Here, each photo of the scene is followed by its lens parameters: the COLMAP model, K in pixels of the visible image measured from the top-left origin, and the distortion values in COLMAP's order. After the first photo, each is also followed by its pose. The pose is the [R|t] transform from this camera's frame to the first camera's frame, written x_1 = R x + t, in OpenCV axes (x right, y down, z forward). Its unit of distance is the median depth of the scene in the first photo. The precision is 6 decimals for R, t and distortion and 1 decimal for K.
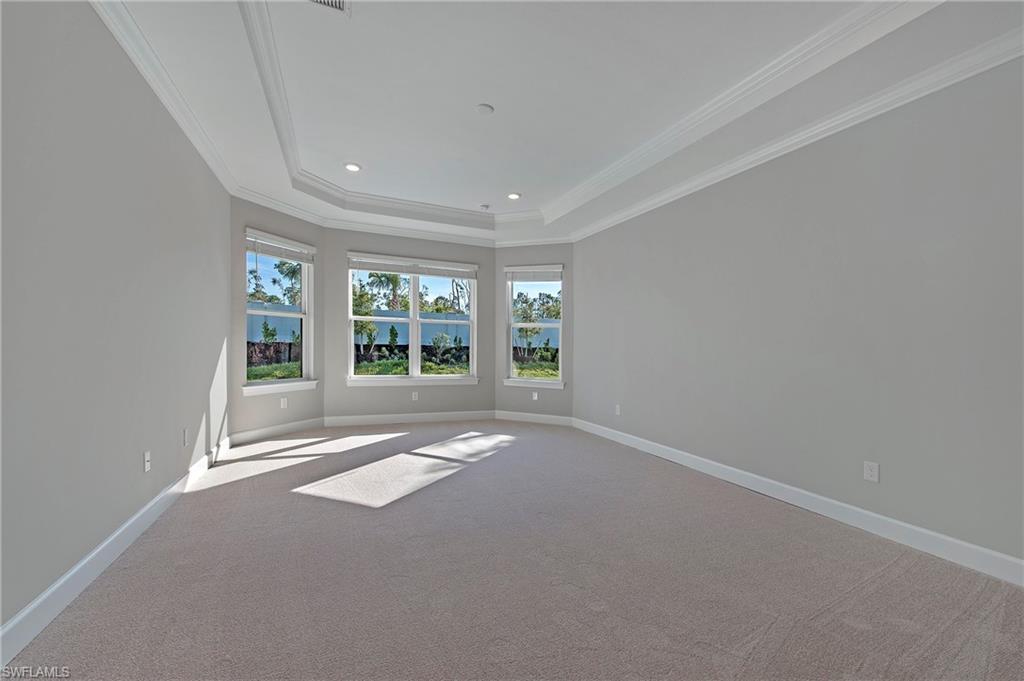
lens RADIAL K [[412.9, 0, 512.2], [0, 412.9, 339.5], [0, 0, 1]] dist [-0.004534, -0.000833]
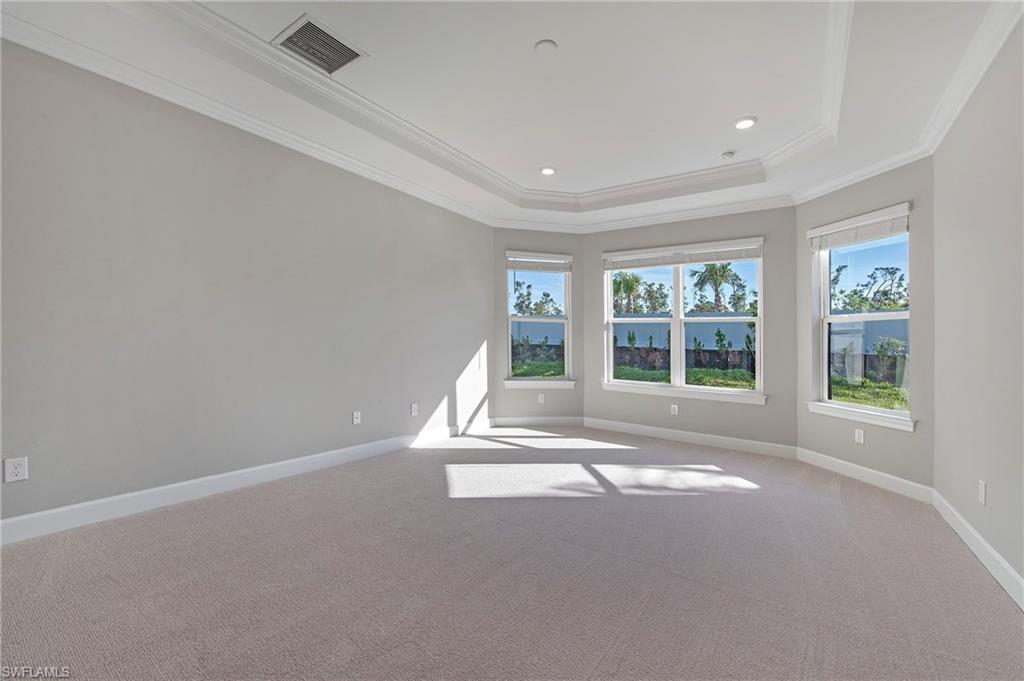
lens RADIAL K [[412.9, 0, 515.5], [0, 412.9, 352.6], [0, 0, 1]] dist [-0.004534, -0.000833]
pose [[0.536463, 0.013174, -0.843821, 0.309820], [-0.003600, 0.999905, 0.013323, 0.011266], [0.843916, -0.004110, 0.536460, 0.277937]]
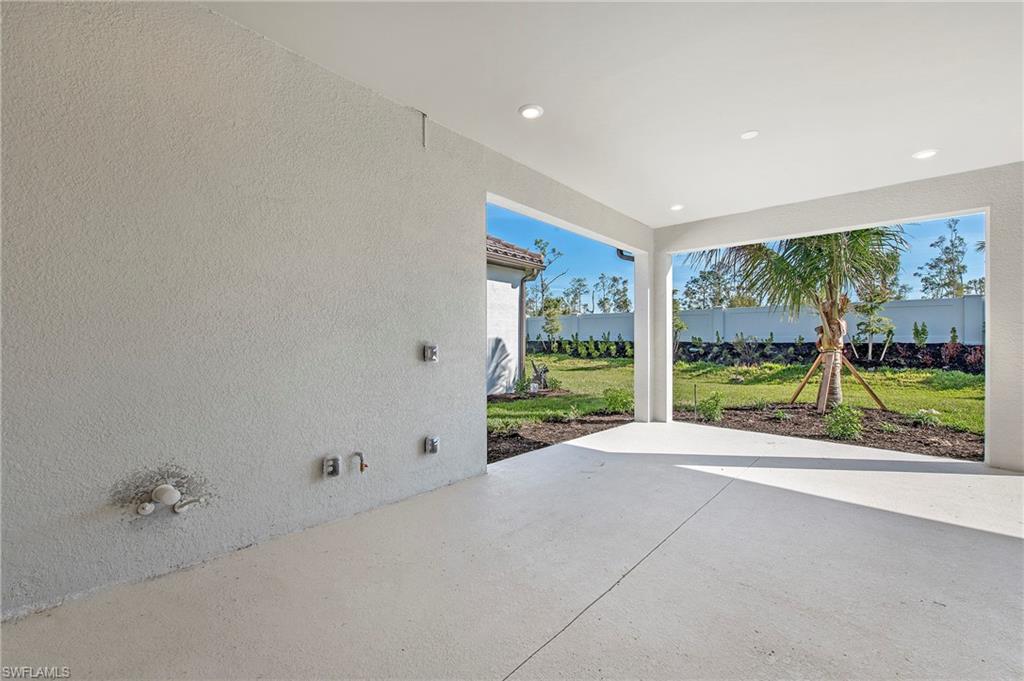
lens RADIAL K [[412.9, 0, 515.8], [0, 412.9, 344.2], [0, 0, 1]] dist [-0.004534, -0.000833]
pose [[0.428174, -0.015207, -0.903569, -0.893669], [0.018503, 0.999796, -0.008058, -0.014728], [0.903507, -0.013268, 0.428368, -0.615073]]
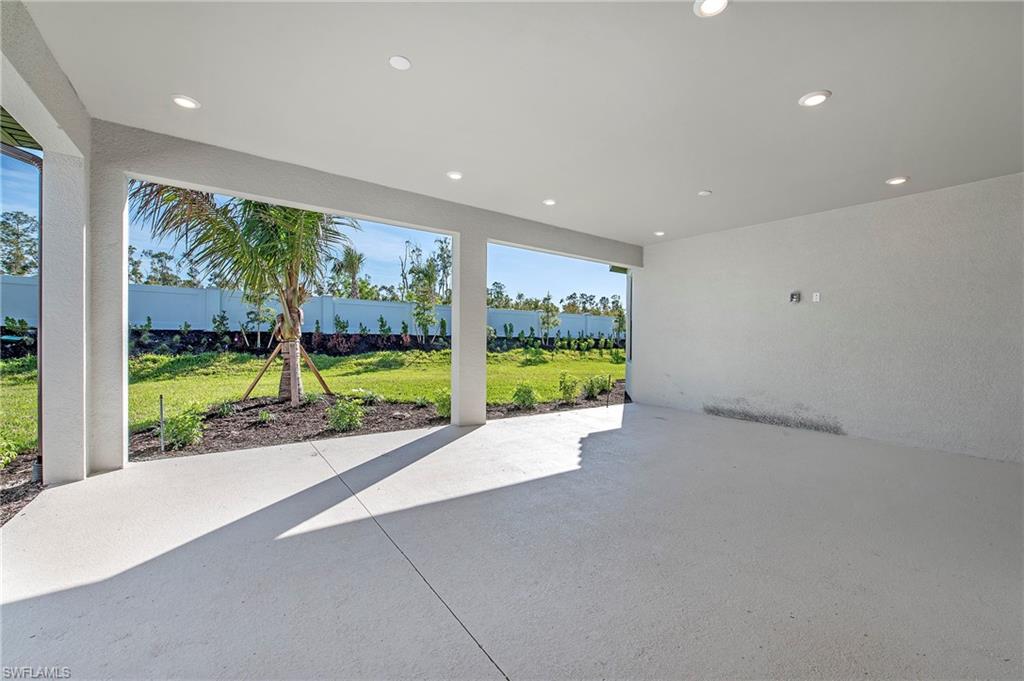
lens RADIAL K [[412.9, 0, 519.1], [0, 412.9, 338.1], [0, 0, 1]] dist [-0.004534, -0.000833]
pose [[0.972892, -0.004506, 0.231214, -1.283201], [-0.000639, 0.999754, 0.022174, -0.020421], [-0.231257, -0.021721, 0.972650, -0.526996]]
